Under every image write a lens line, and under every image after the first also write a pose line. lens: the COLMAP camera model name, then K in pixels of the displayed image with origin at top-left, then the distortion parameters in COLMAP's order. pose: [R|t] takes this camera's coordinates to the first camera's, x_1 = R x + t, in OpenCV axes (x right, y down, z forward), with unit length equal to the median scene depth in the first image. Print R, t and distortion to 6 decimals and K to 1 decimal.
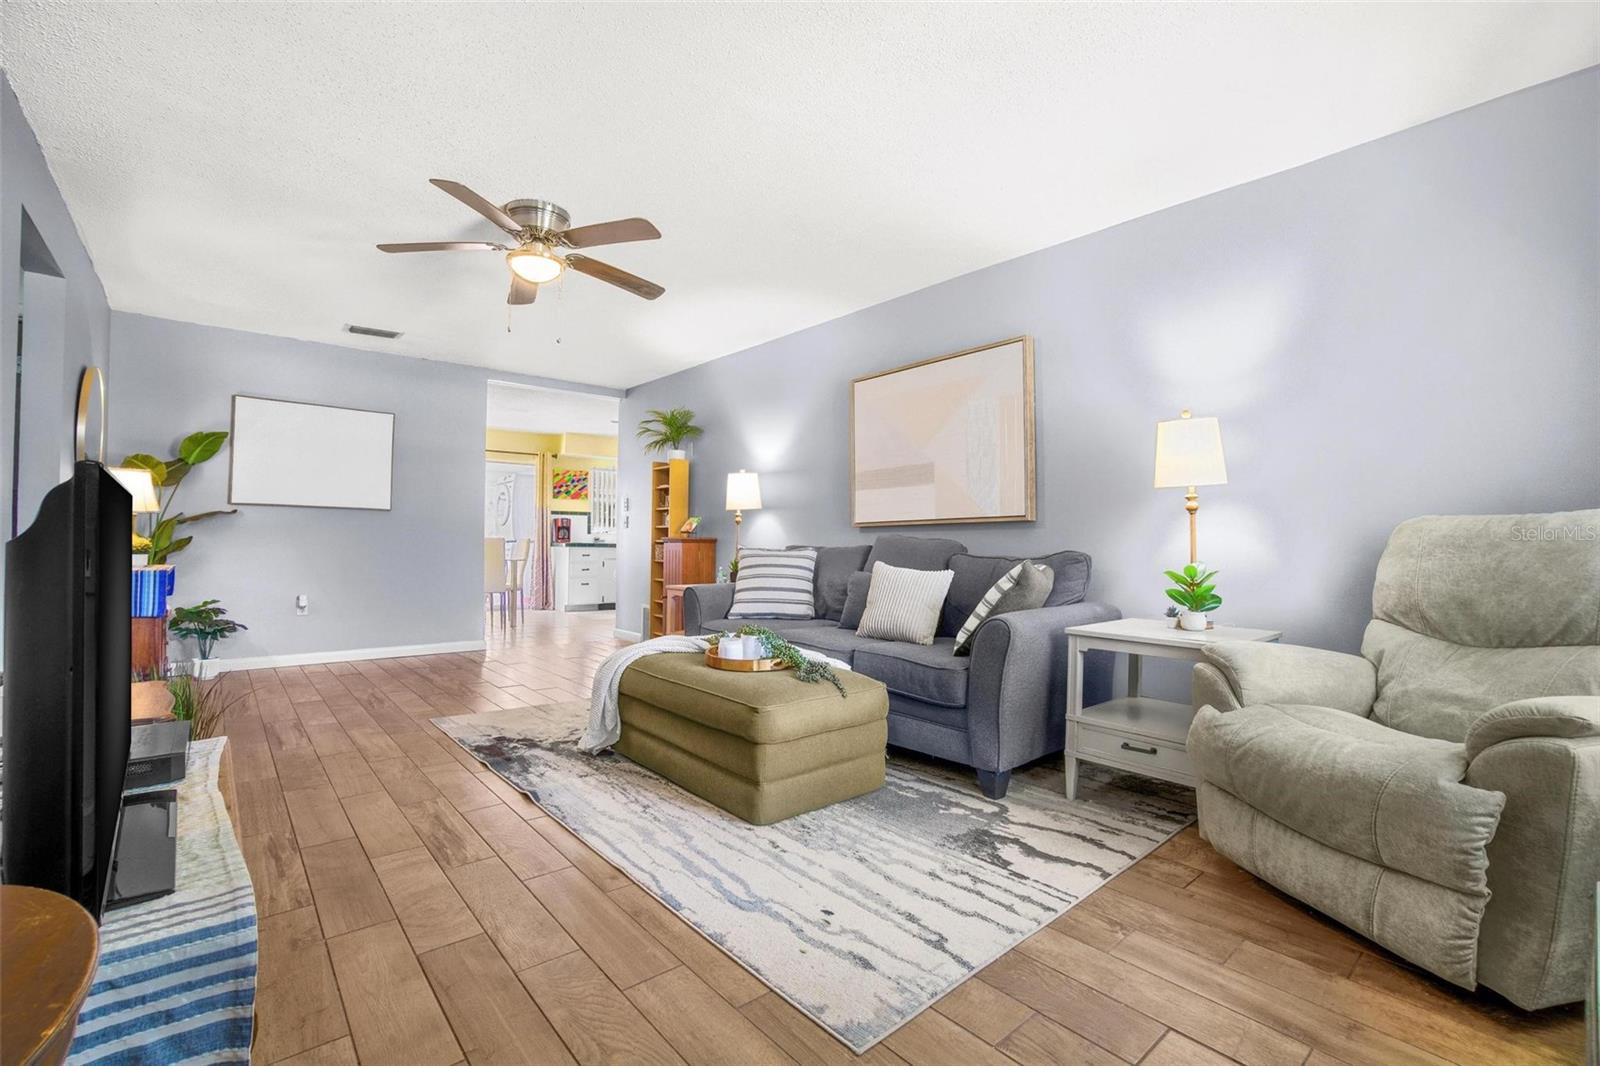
lens RADIAL K [[697.4, 0, 800.0], [0, 697.4, 533.0], [0, 0, 1]] dist [-0.061822, 0.024070]
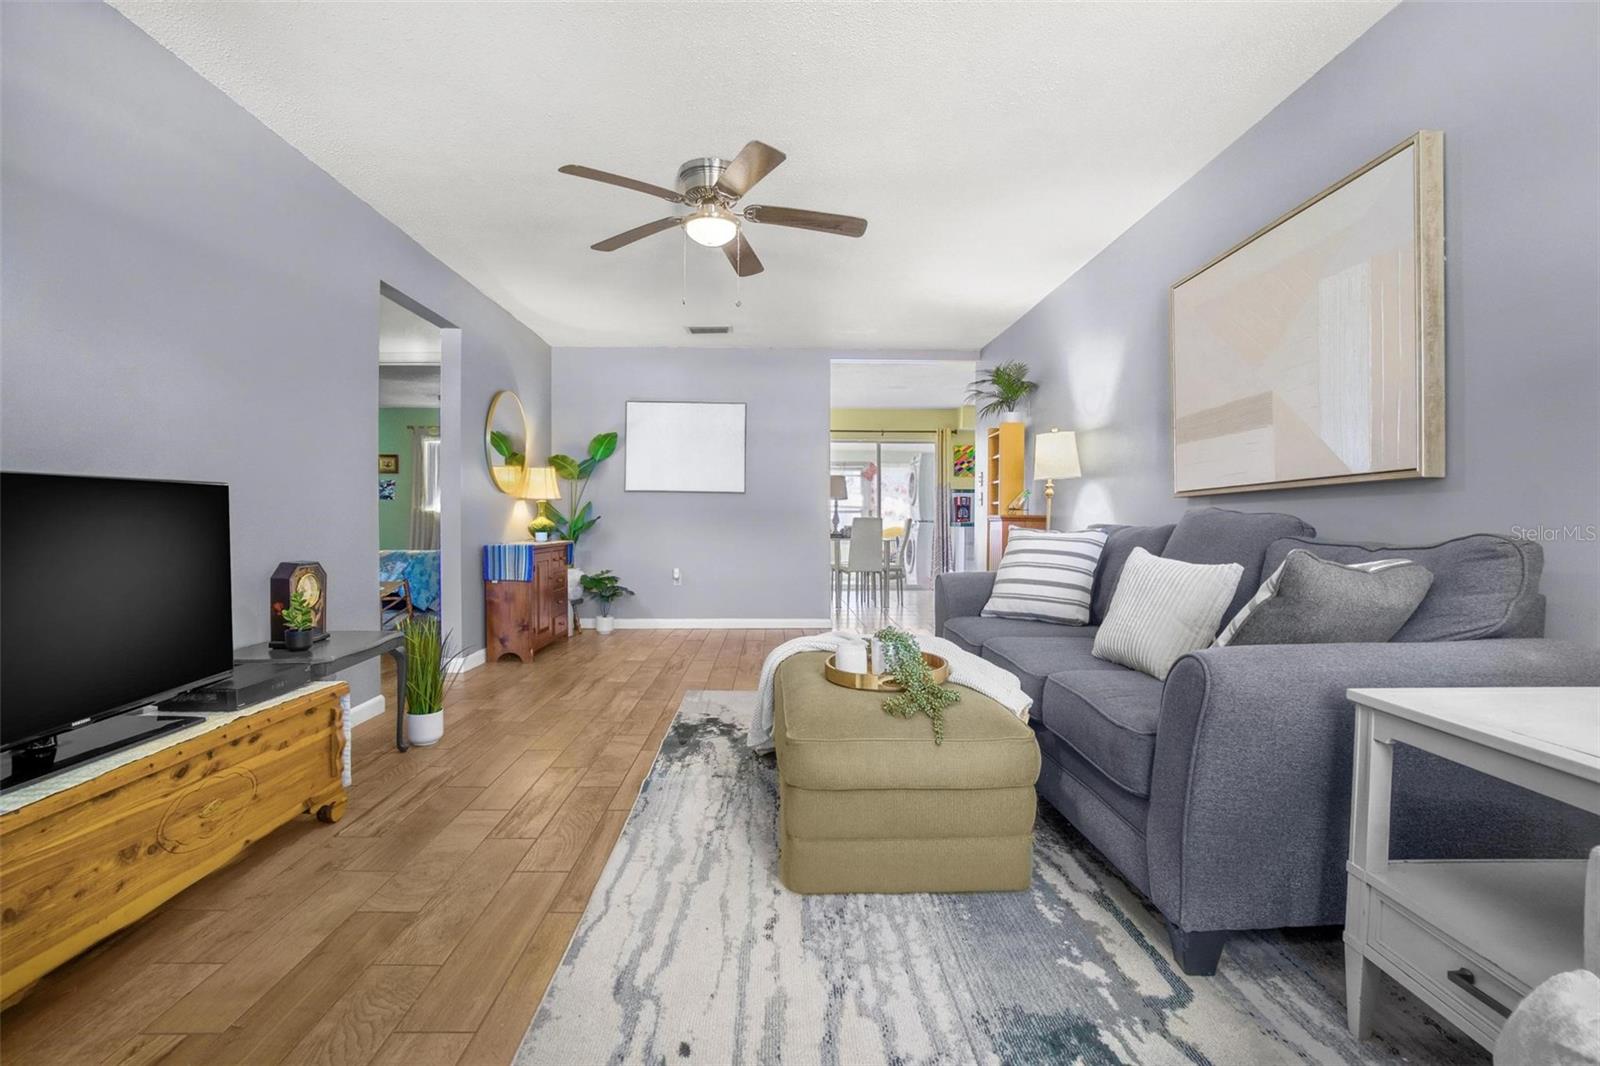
lens RADIAL K [[717.6, 0, 800.0], [0, 717.6, 533.0], [0, 0, 1]] dist [-0.066475, 0.026763]
pose [[0.774531, 0.005629, -0.632511, 0.347532], [0.012102, 0.999645, 0.023717, 0.008399], [0.632421, -0.026024, 0.774188, 0.326609]]
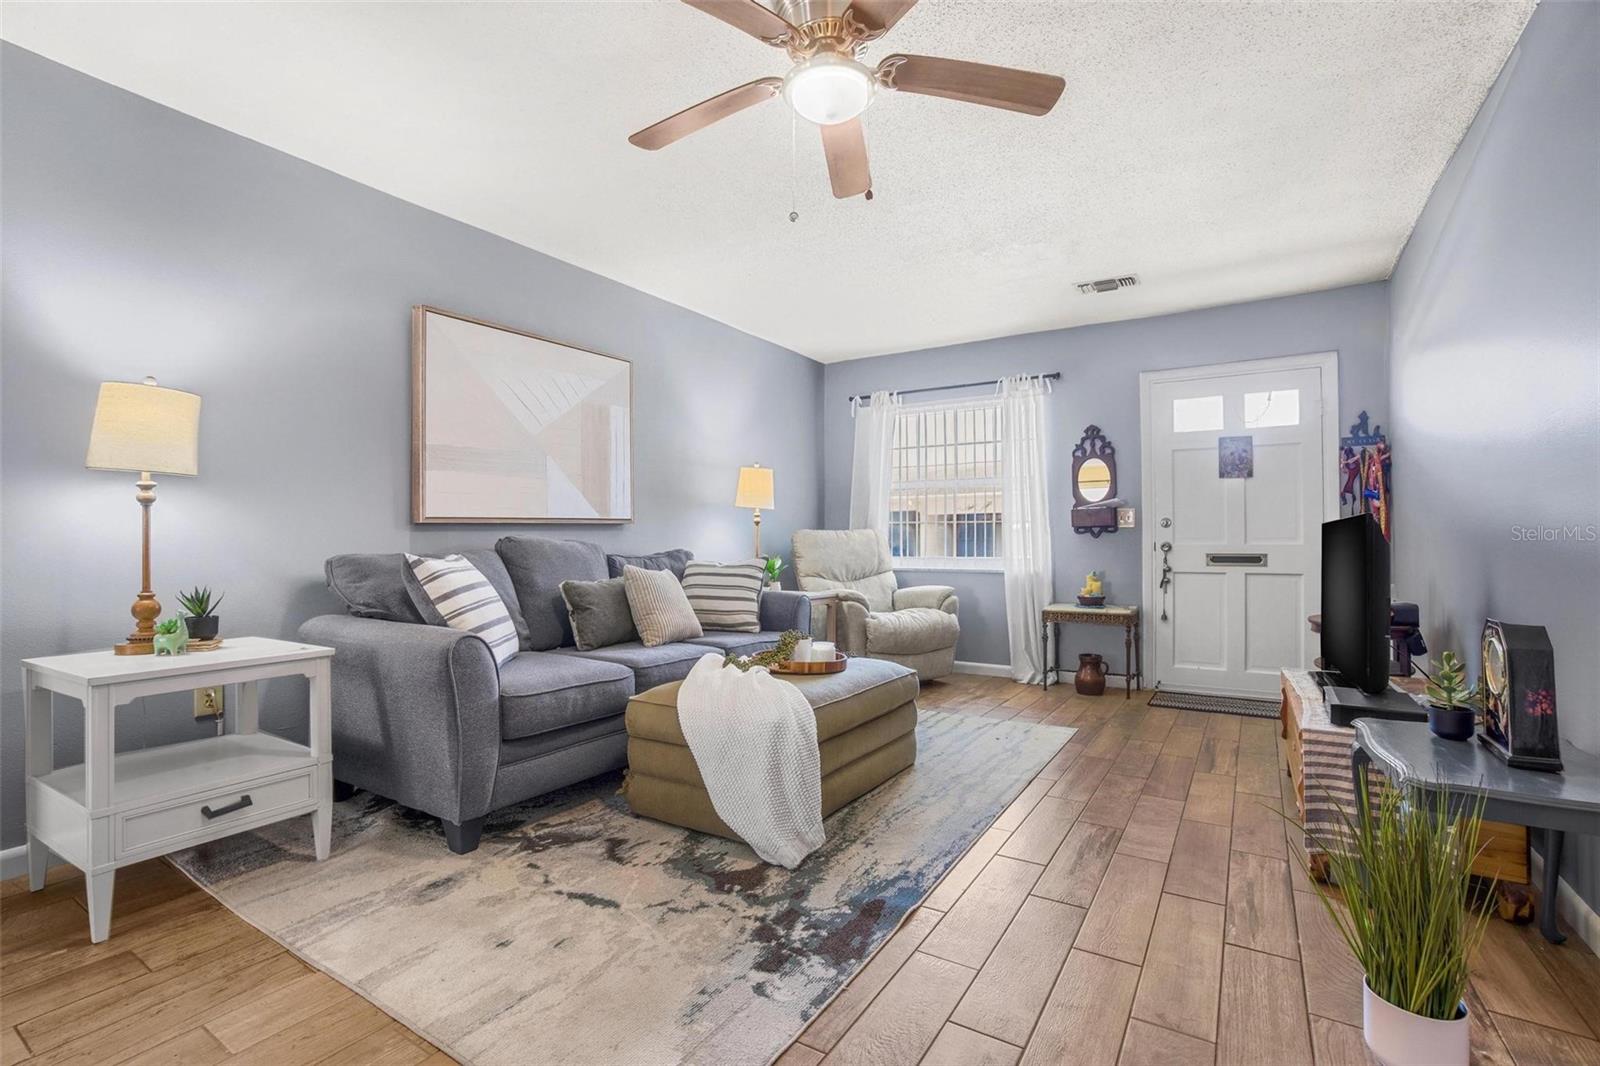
lens RADIAL K [[717.6, 0, 800.0], [0, 717.6, 533.0], [0, 0, 1]] dist [-0.066475, 0.026763]
pose [[-0.279914, 0.004950, 0.960012, -1.020928], [-0.010189, 0.999915, -0.008127, 0.004698], [-0.959971, -0.012057, -0.279840, 1.255624]]
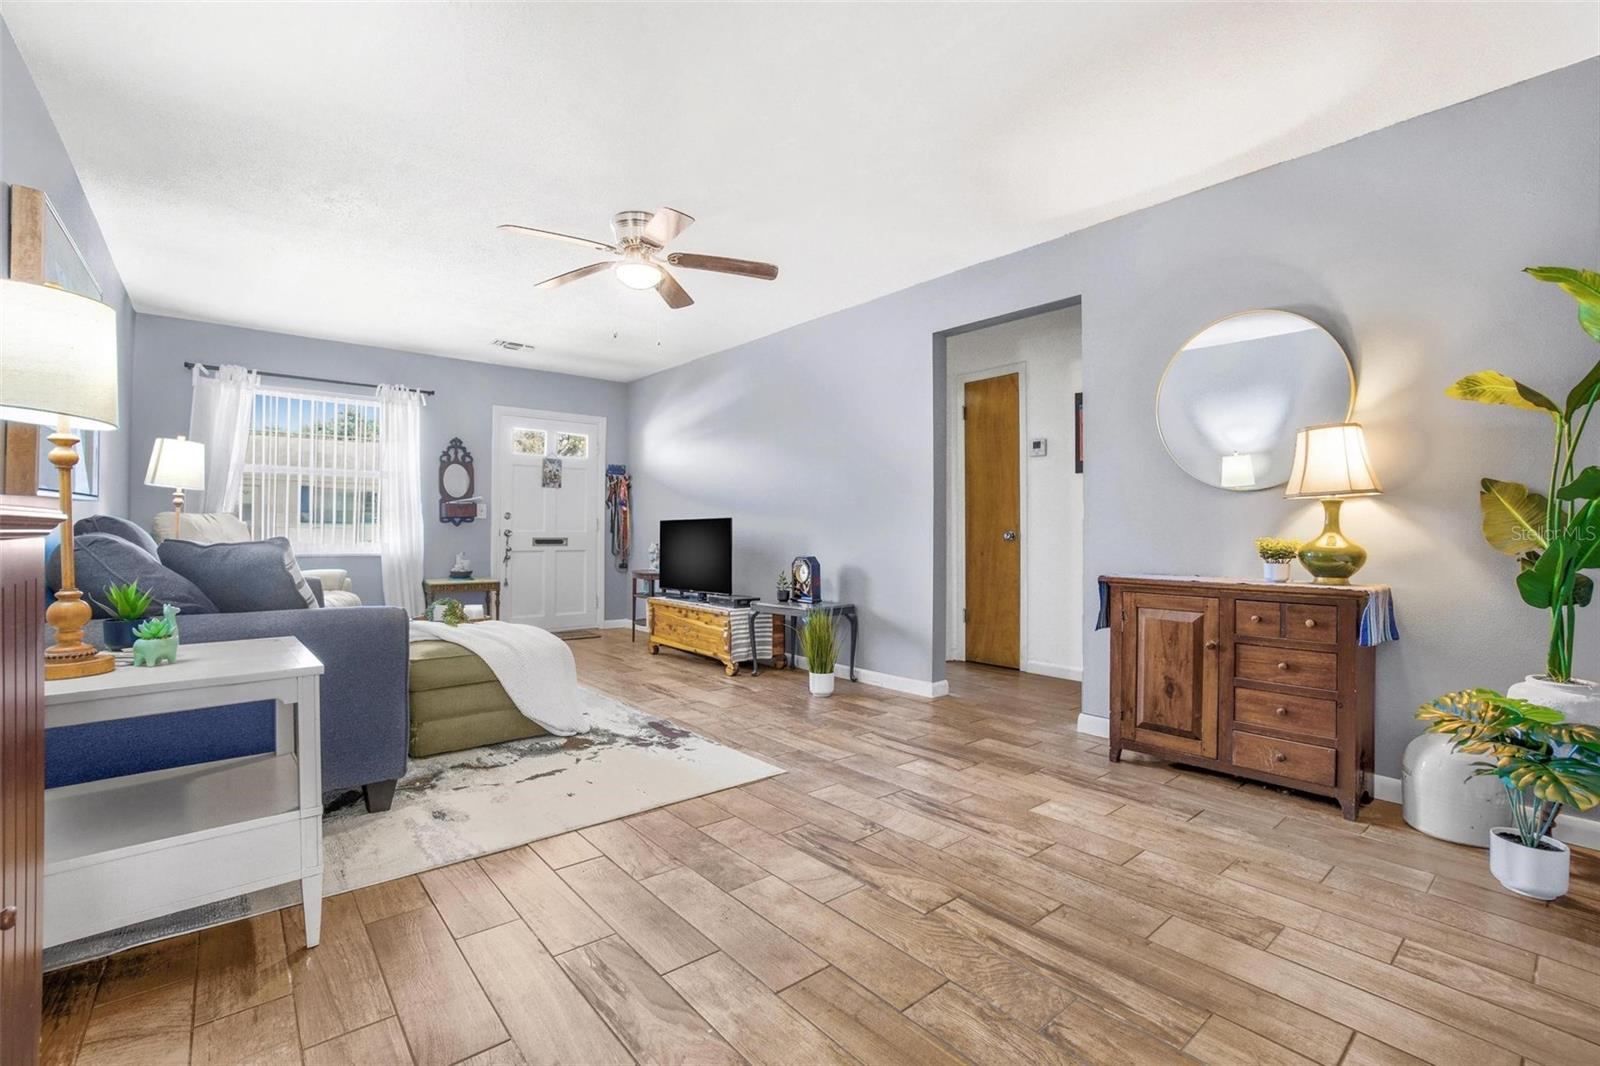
lens RADIAL K [[717.6, 0, 800.0], [0, 717.6, 533.0], [0, 0, 1]] dist [-0.066475, 0.026763]
pose [[-0.999731, -0.013750, 0.018680, -0.697397], [-0.013925, 0.999860, -0.009260, 0.020987], [-0.018550, -0.009517, -0.999783, 2.194983]]
